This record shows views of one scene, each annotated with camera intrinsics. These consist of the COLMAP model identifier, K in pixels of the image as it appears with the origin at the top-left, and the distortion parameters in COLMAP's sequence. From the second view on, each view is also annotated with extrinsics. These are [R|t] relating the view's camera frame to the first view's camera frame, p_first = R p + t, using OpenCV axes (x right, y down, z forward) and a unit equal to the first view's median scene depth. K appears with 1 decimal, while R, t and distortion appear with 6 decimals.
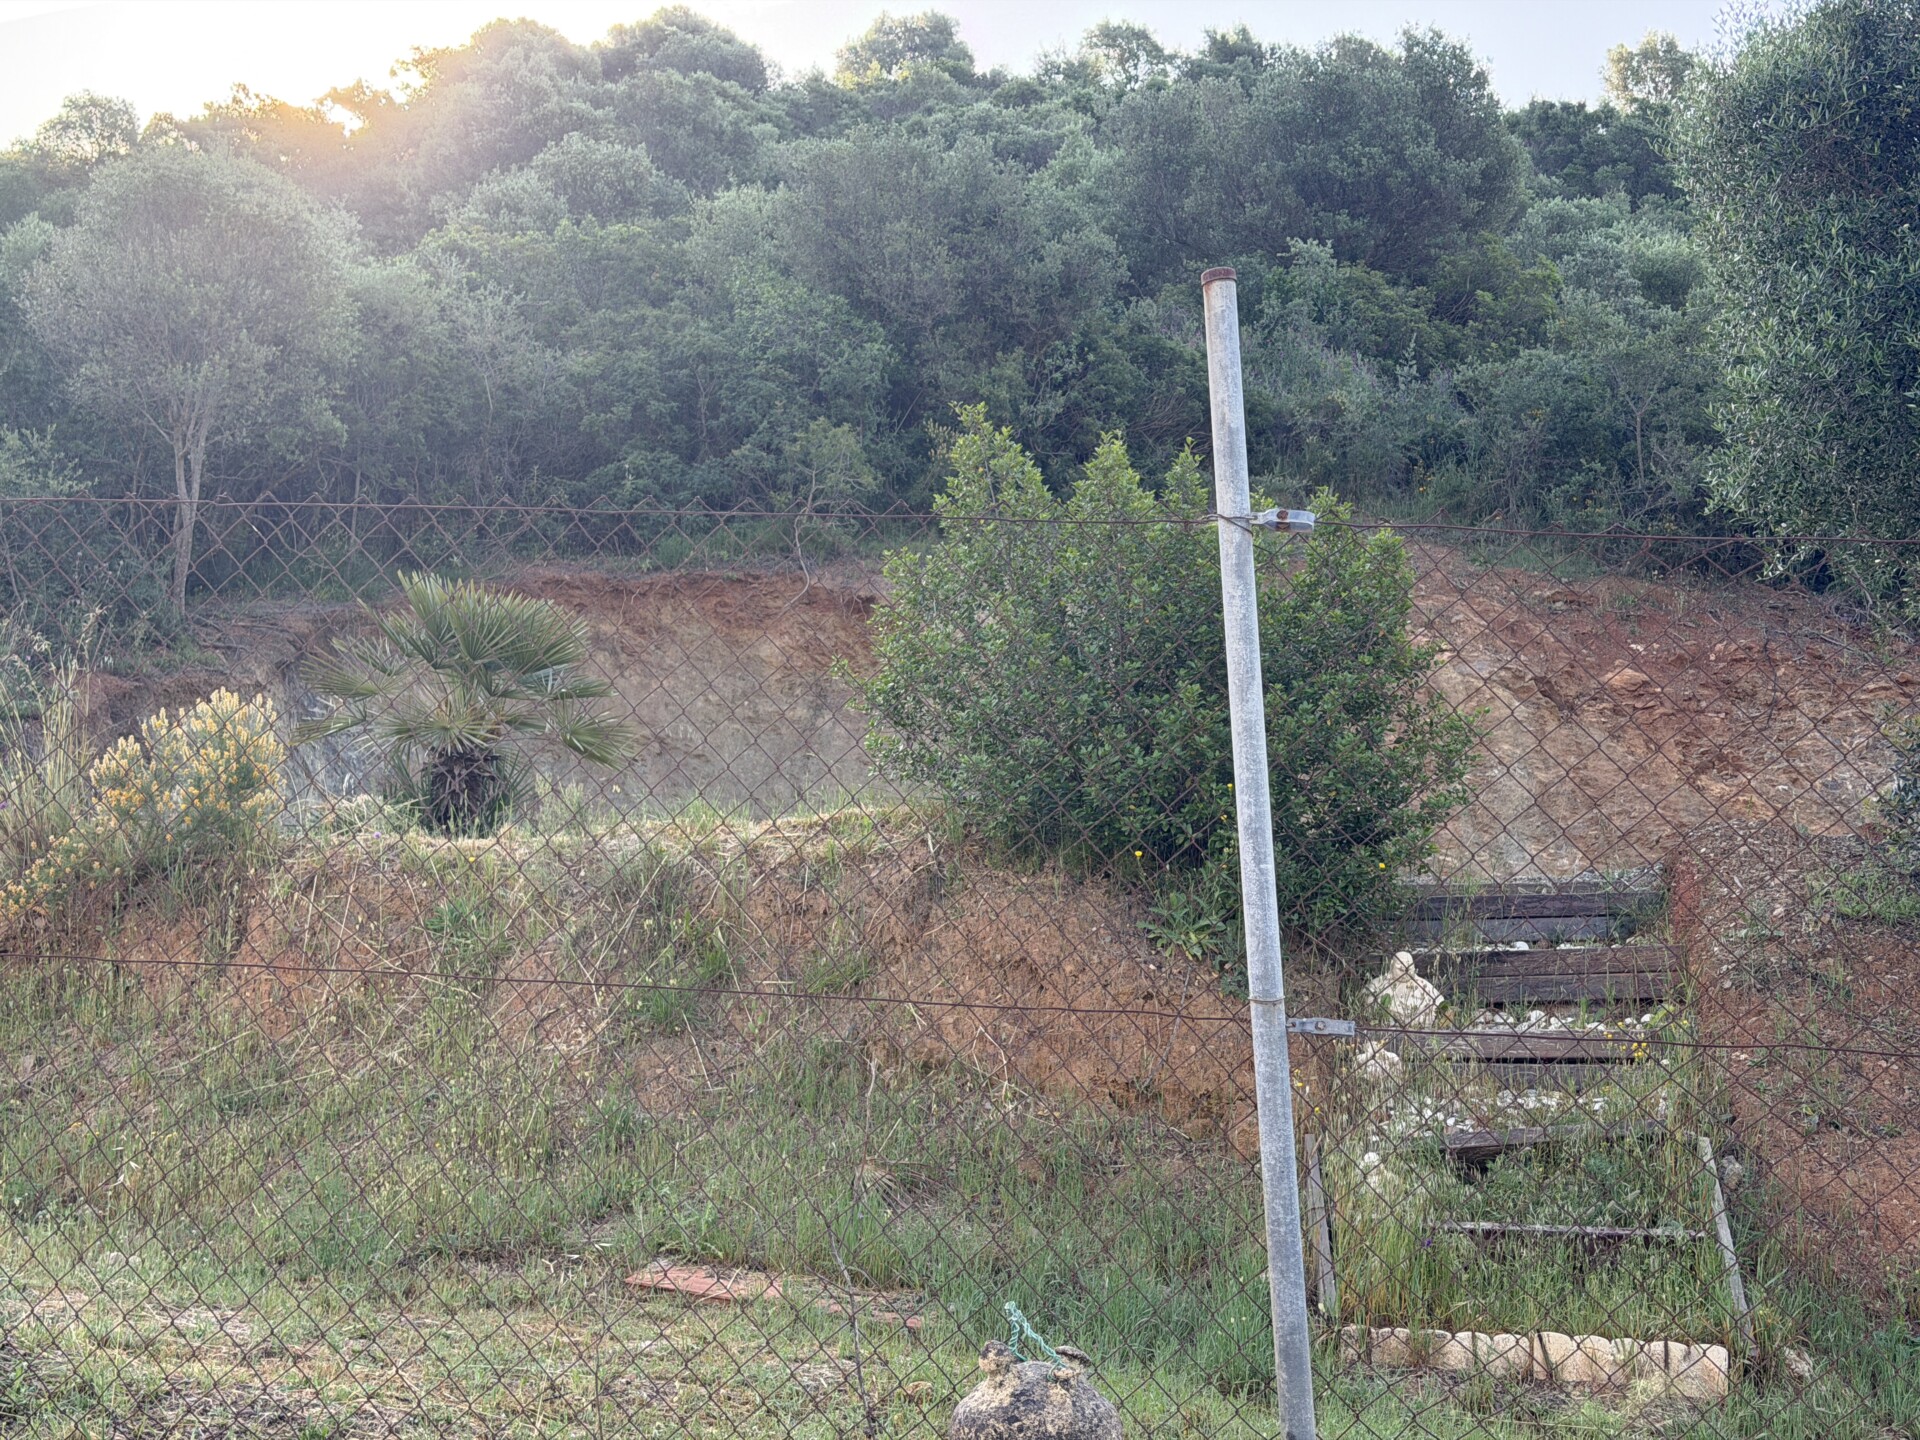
lens RADIAL K [[2692.7, 0, 960.0], [0, 2692.7, 720.0], [0, 0, 1]] dist [0.219908, -0.480908]
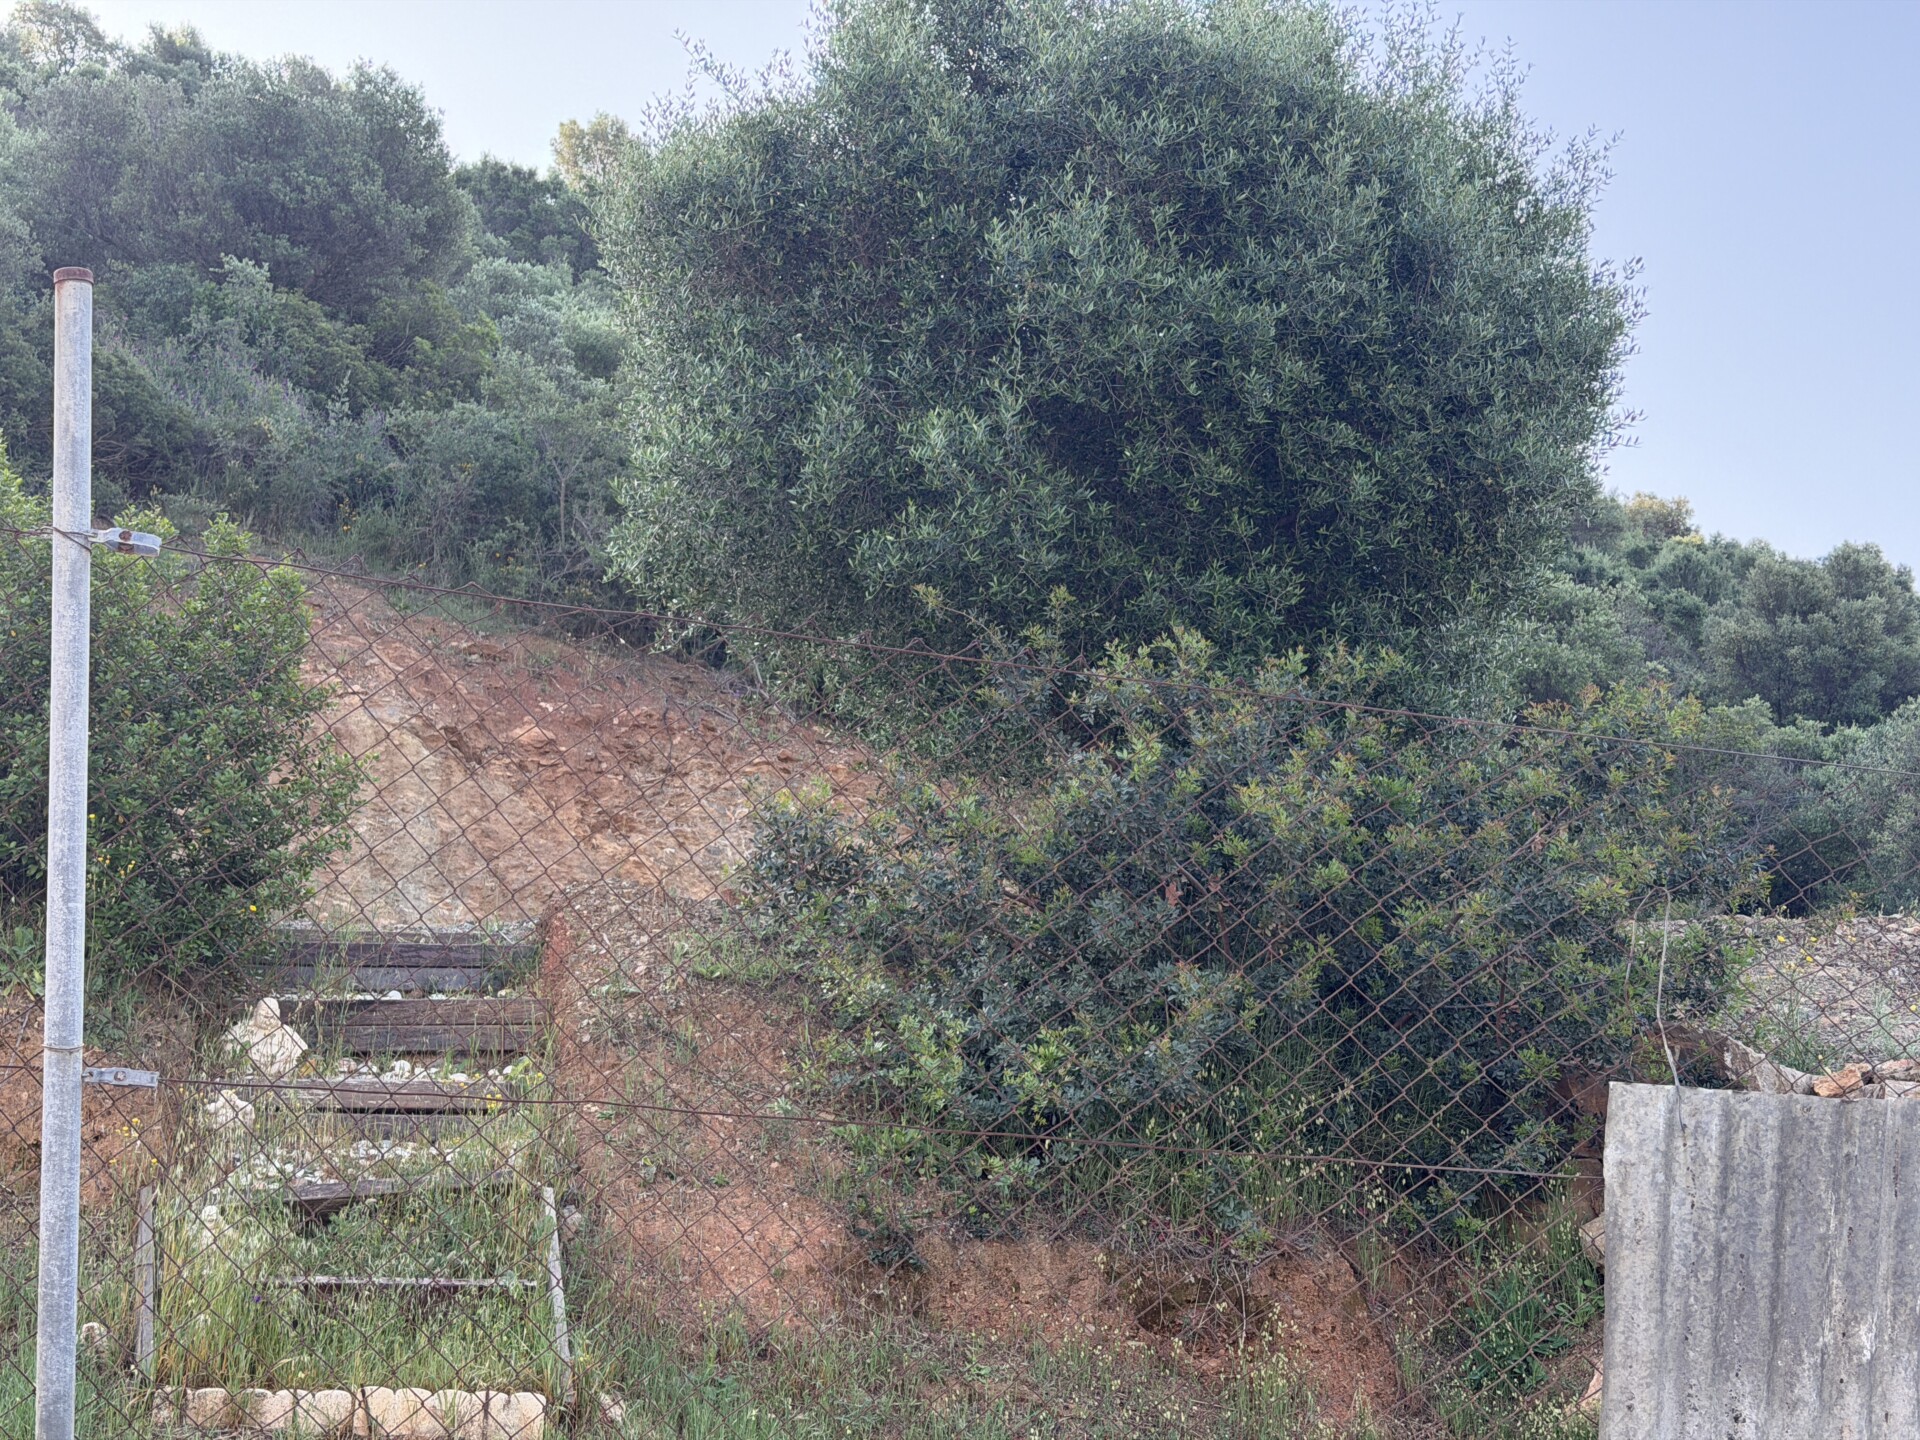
lens RADIAL K [[2692.7, 0, 960.0], [0, 2692.7, 720.0], [0, 0, 1]] dist [0.219908, -0.480908]
pose [[0.920651, 0.079456, 0.382216, 0.008692], [-0.072812, 0.996837, -0.031841, -0.000680], [-0.383537, 0.001485, 0.923524, 0.000580]]
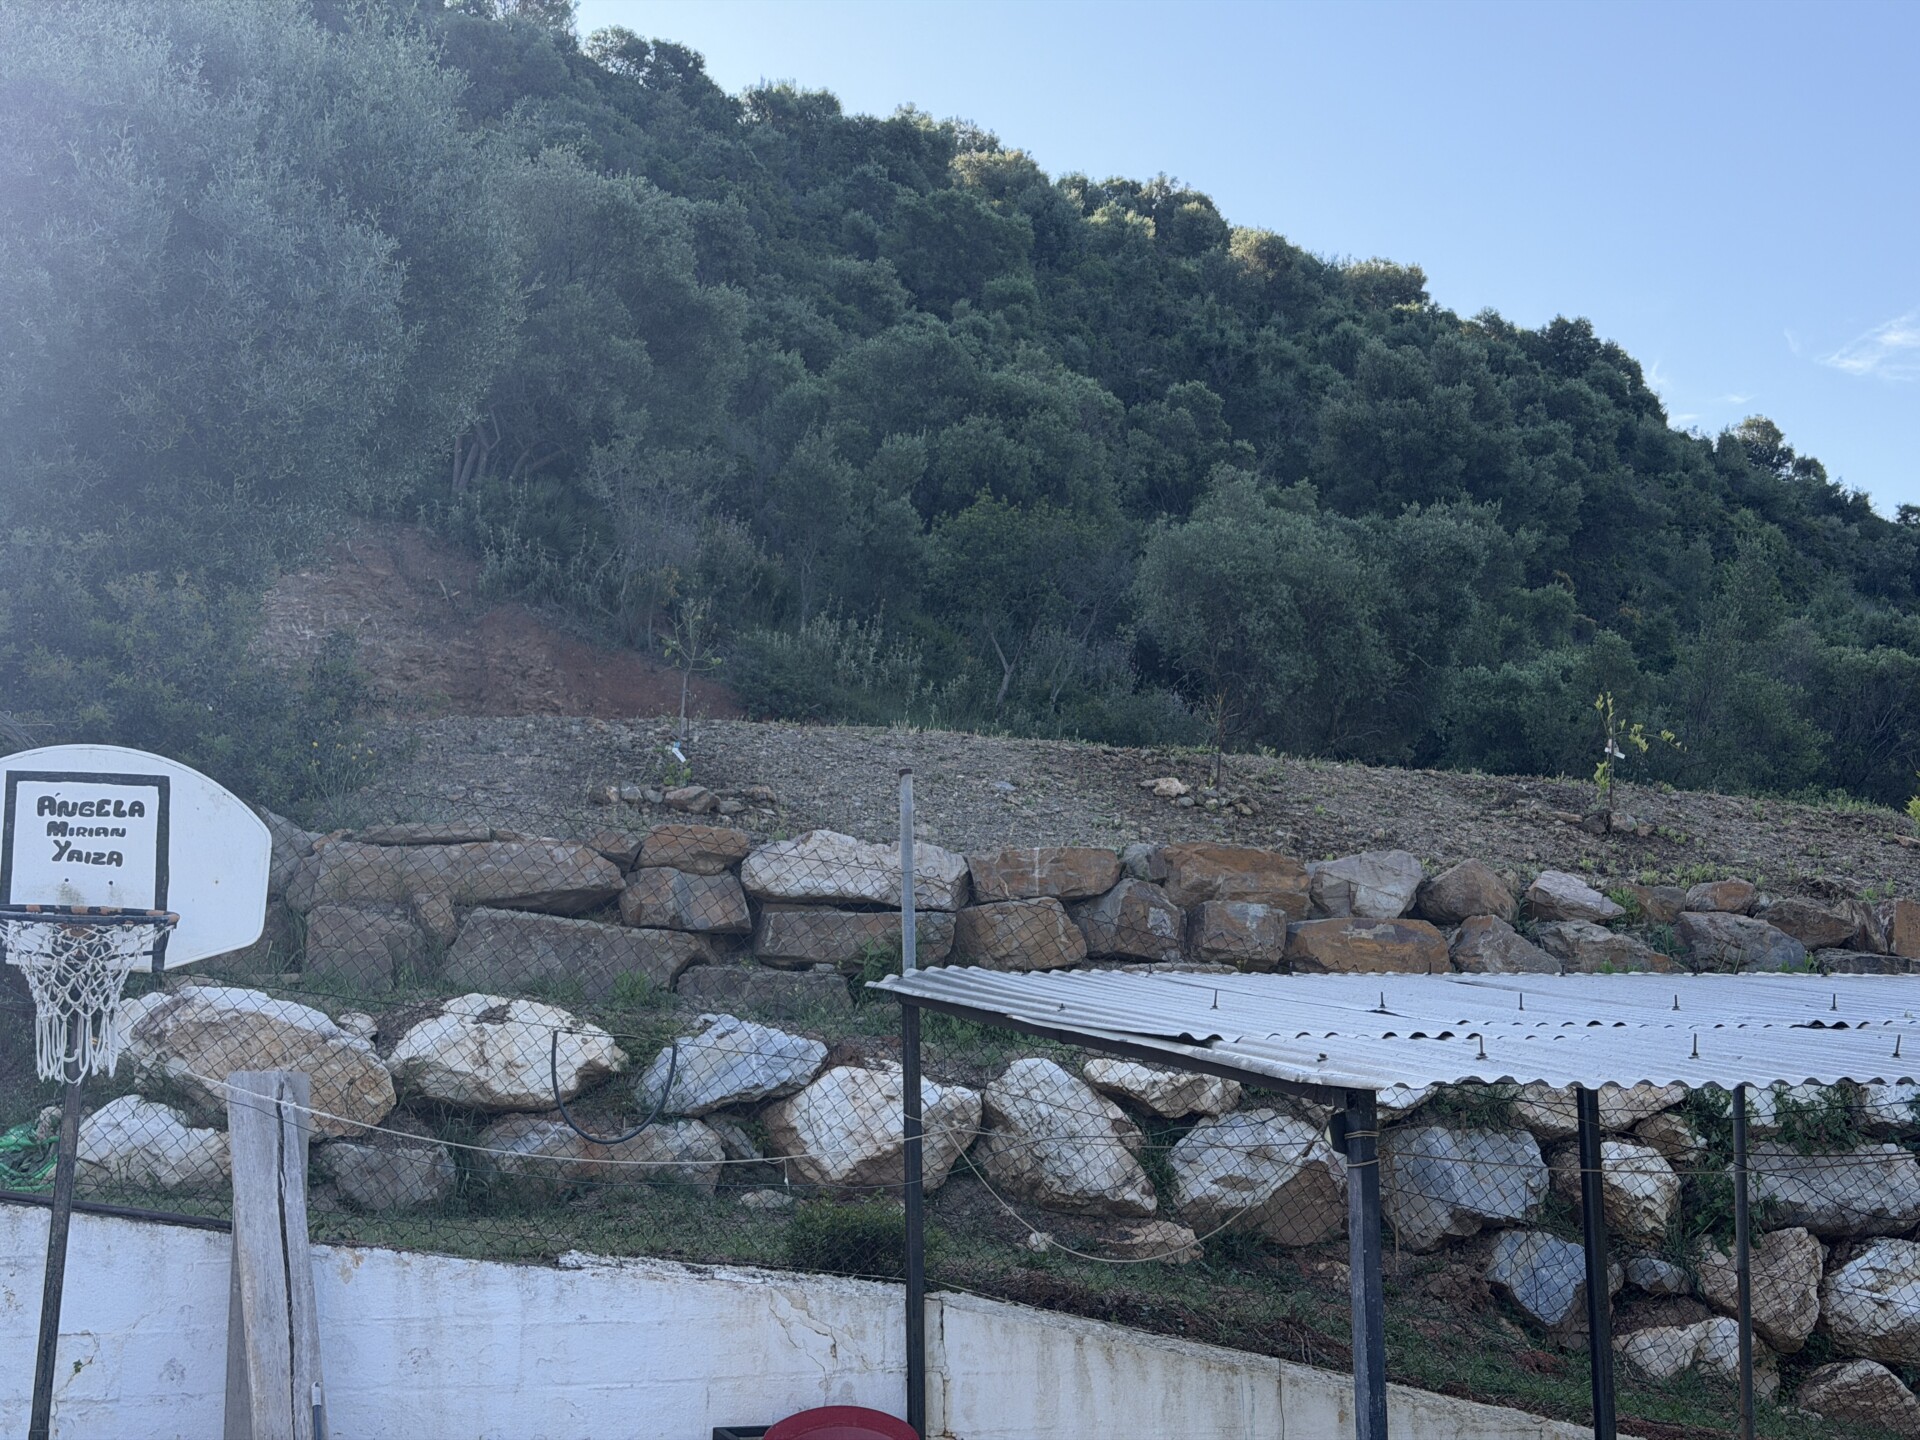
lens RADIAL K [[2692.7, 0, 960.0], [0, 2692.7, 720.0], [0, 0, 1]] dist [0.219908, -0.480908]
pose [[0.893172, 0.072644, 0.443809, 0.267245], [-0.112330, 0.991624, 0.063753, -0.097319], [-0.435461, -0.106795, 0.893851, -0.531094]]
